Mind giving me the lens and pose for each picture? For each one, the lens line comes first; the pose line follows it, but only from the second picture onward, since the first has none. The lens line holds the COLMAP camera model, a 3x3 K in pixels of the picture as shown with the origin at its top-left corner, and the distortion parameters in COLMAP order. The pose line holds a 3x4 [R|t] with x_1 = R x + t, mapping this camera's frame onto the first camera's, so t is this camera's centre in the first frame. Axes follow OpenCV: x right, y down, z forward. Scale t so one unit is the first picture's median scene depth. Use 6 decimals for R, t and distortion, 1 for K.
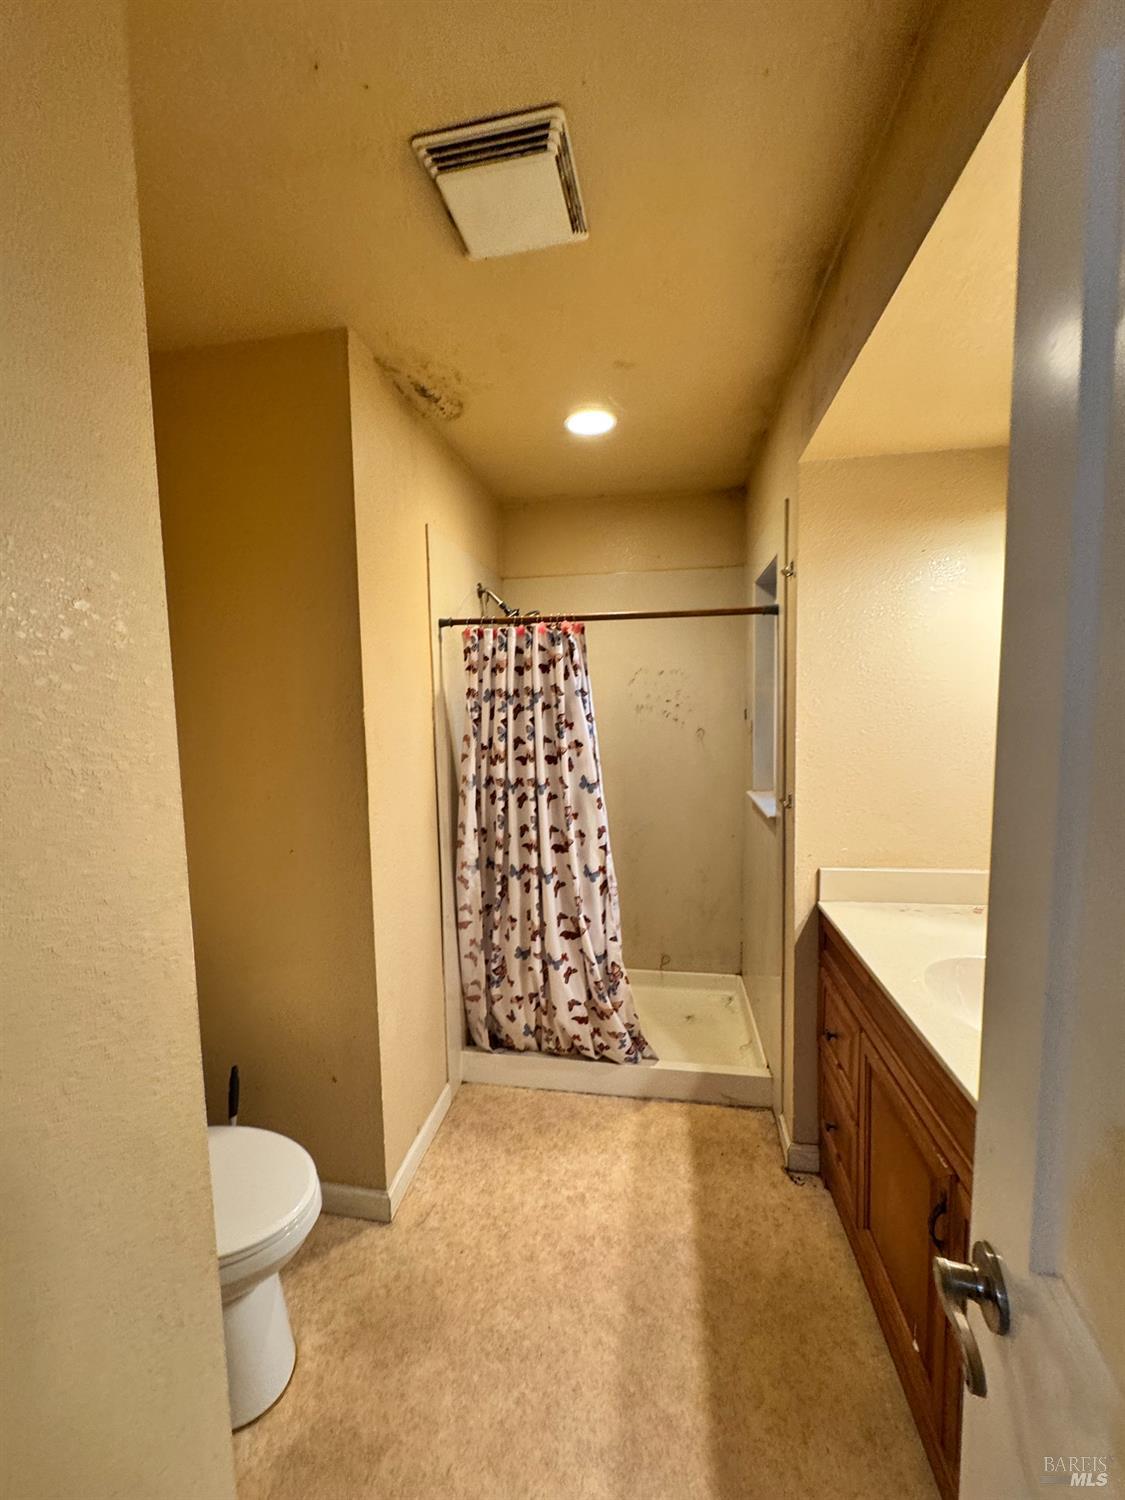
lens RADIAL K [[597.2, 0, 562.5], [0, 597.2, 750.0], [0, 0, 1]] dist [-0.003286, -0.000140]
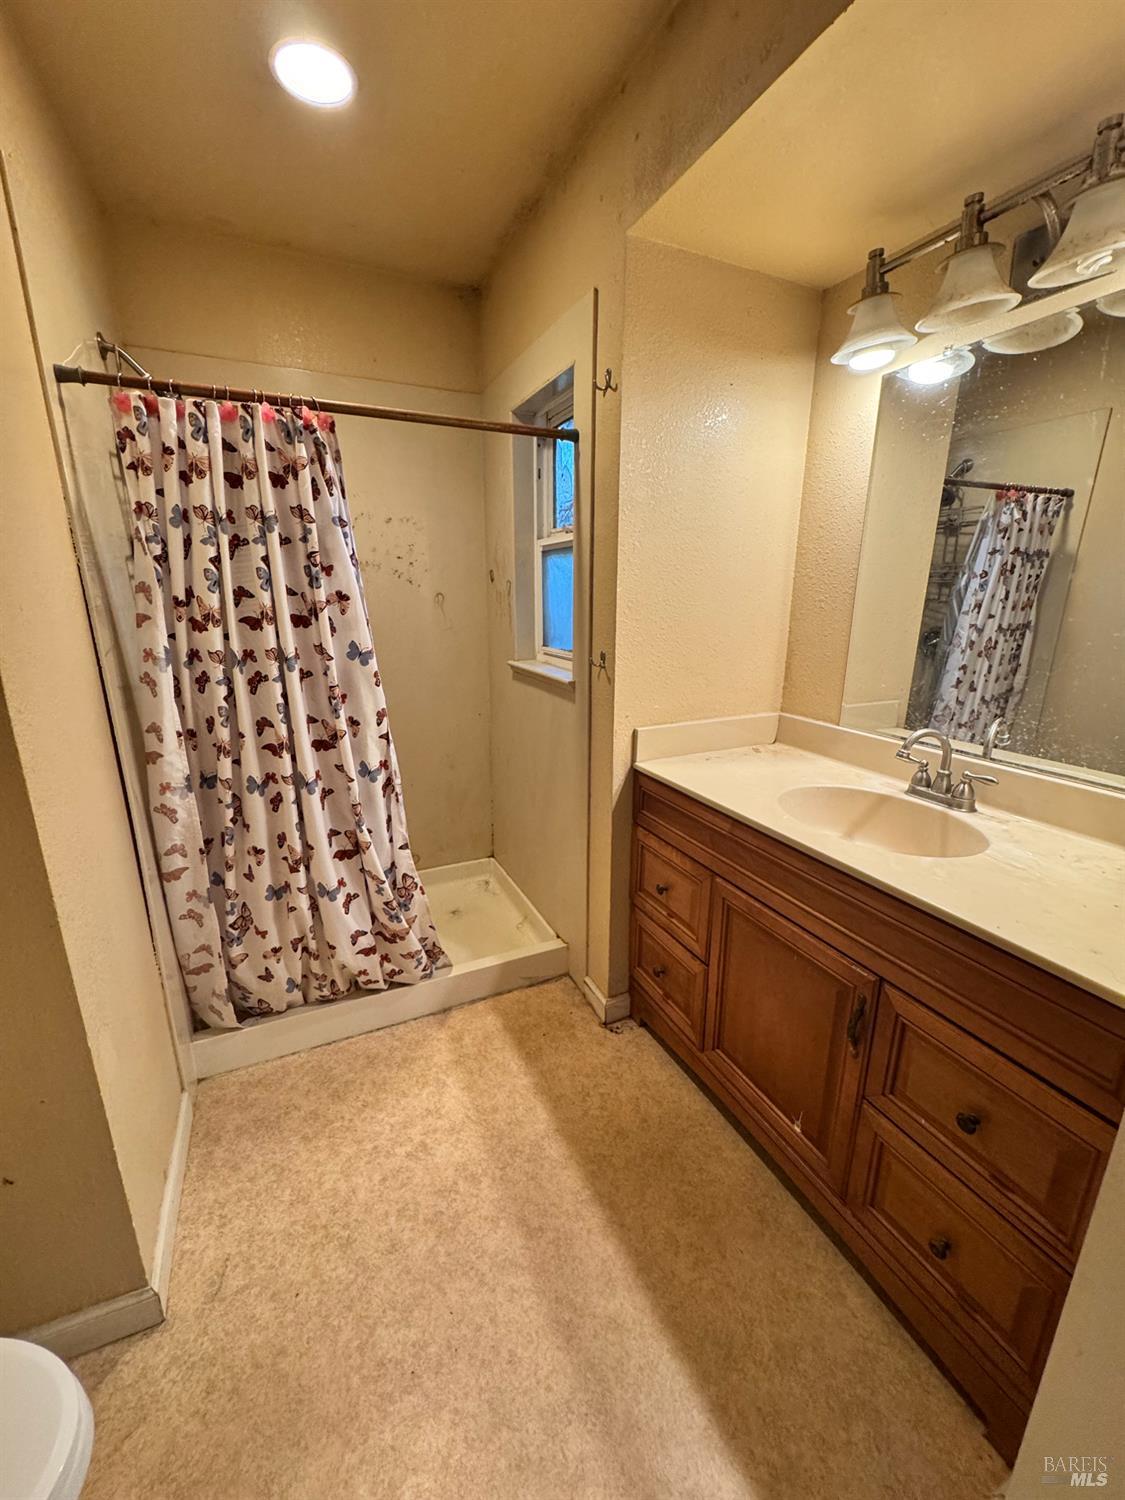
lens RADIAL K [[597.2, 0, 562.5], [0, 597.2, 750.0], [0, 0, 1]] dist [-0.003286, -0.000140]
pose [[0.825901, -0.123945, 0.550023, -0.163610], [0.026333, 0.982953, 0.181962, 0.044902], [-0.563200, -0.135799, 0.815085, 0.232444]]
